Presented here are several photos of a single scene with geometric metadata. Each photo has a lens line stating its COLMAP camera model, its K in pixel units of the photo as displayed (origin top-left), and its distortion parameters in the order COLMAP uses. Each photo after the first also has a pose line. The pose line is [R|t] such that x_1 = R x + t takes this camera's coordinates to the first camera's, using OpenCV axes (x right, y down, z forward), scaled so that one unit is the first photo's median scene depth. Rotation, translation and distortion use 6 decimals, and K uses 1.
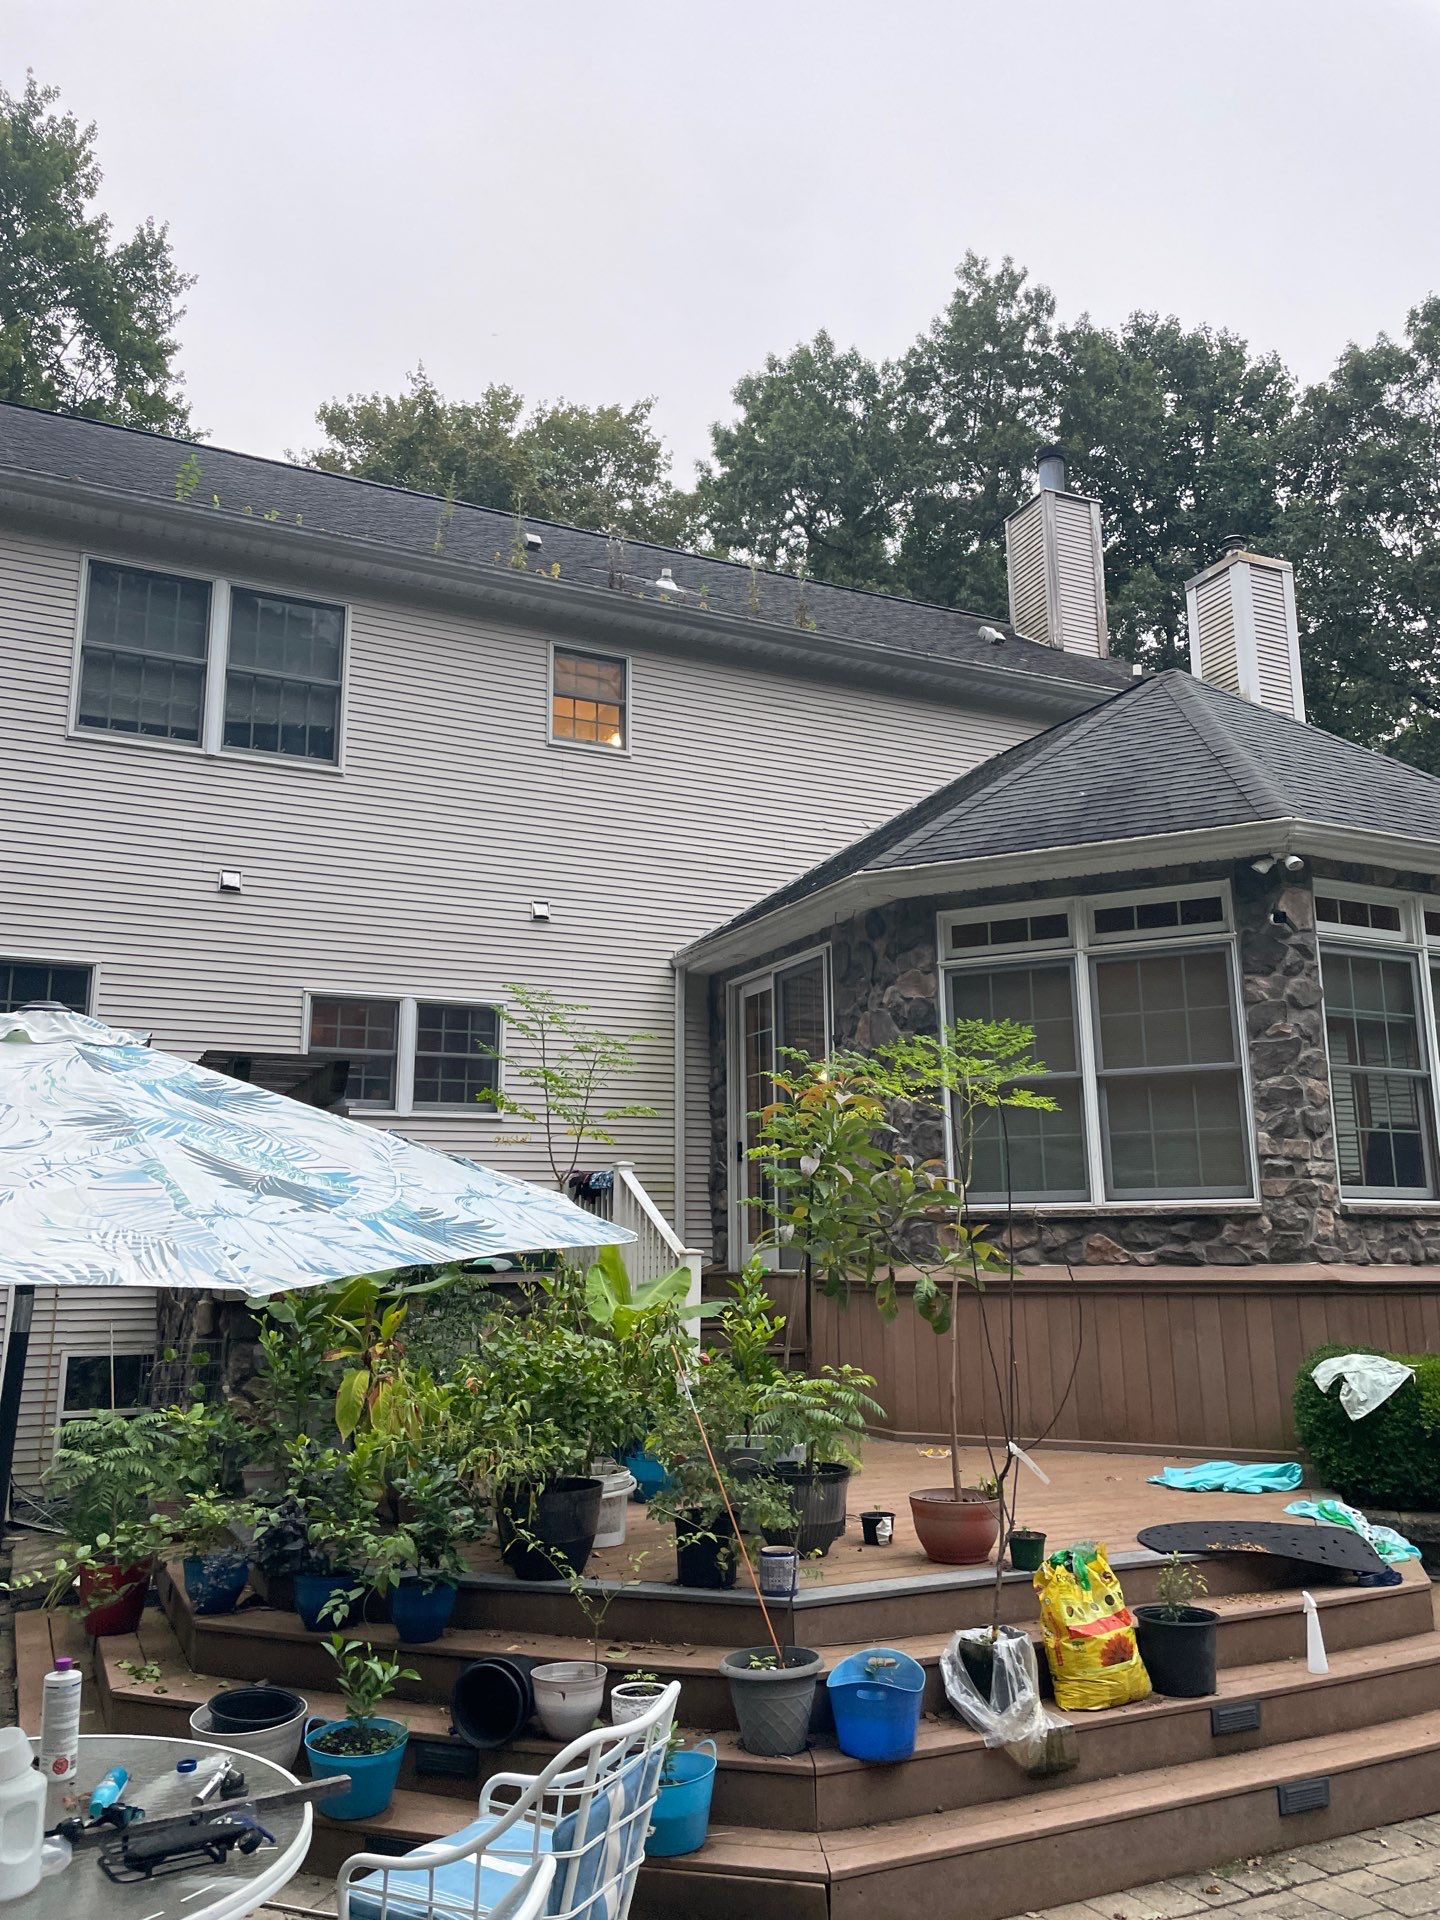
lens RADIAL K [[1484.1, 0, 756.2], [0, 1484.1, 945.7], [0, 0, 1]] dist [0.087758, -0.124879]
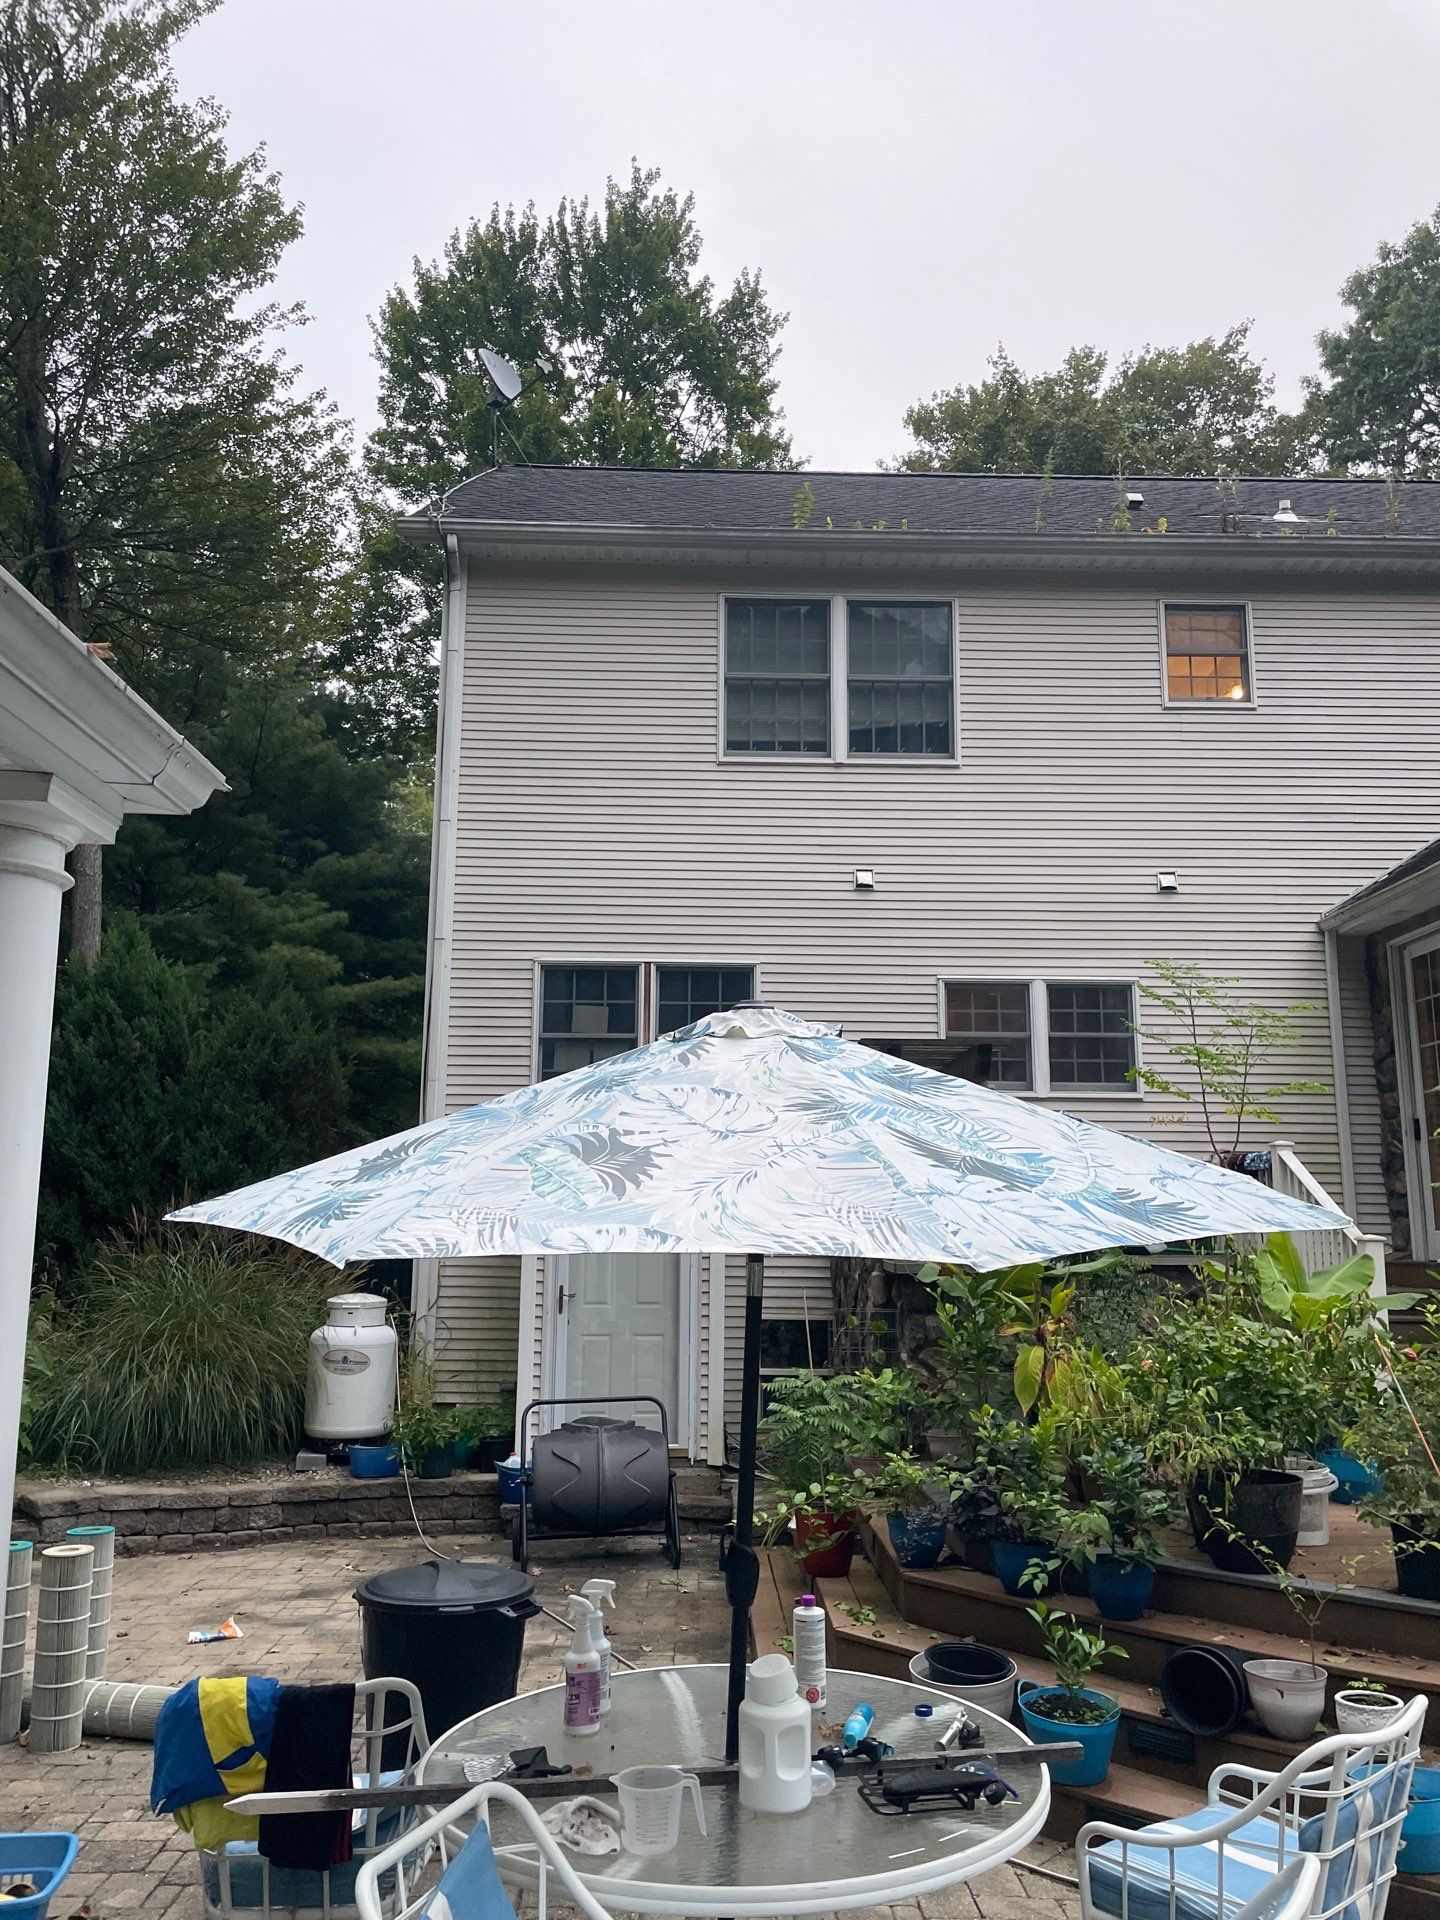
lens RADIAL K [[1485.0, 0, 720.0], [0, 1485.0, 960.0], [0, 0, 1]] dist [0.089227, -0.130958]
pose [[0.907516, -0.062733, -0.415306, -0.011744], [0.072046, 0.997378, 0.006779, -0.000609], [0.413792, -0.036073, 0.909656, -0.003077]]
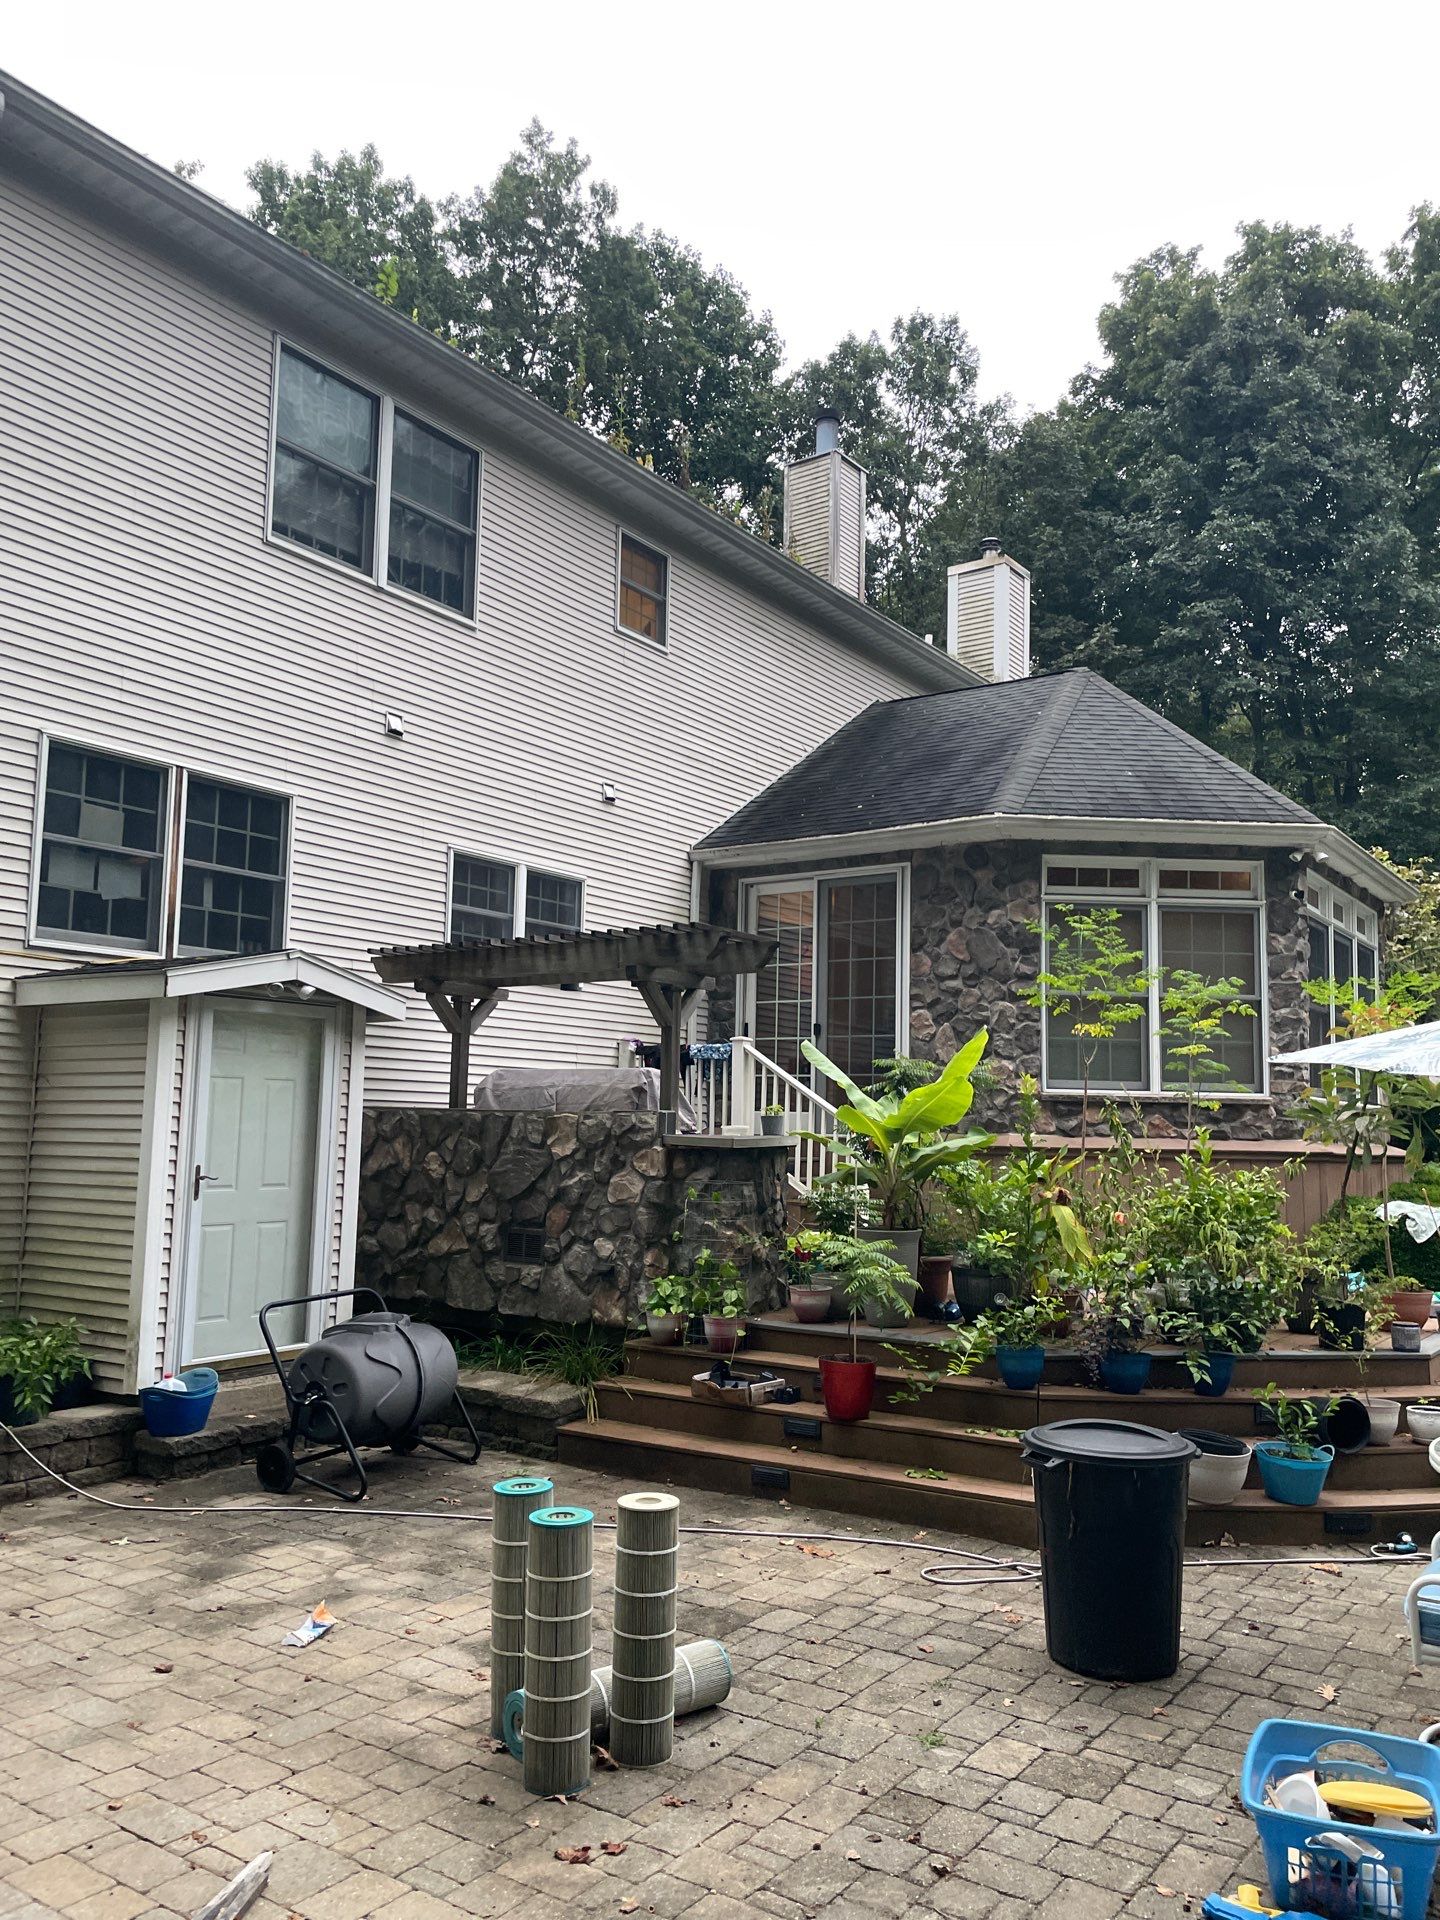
lens RADIAL K [[1494.4, 0, 724.5], [0, 1494.4, 986.8], [0, 0, 1]] dist [0.092146, -0.128876]
pose [[0.864881, 0.075179, 0.496315, -0.750167], [-0.129604, 0.988642, 0.076096, 0.026483], [-0.484957, -0.130138, 0.864801, 0.039080]]
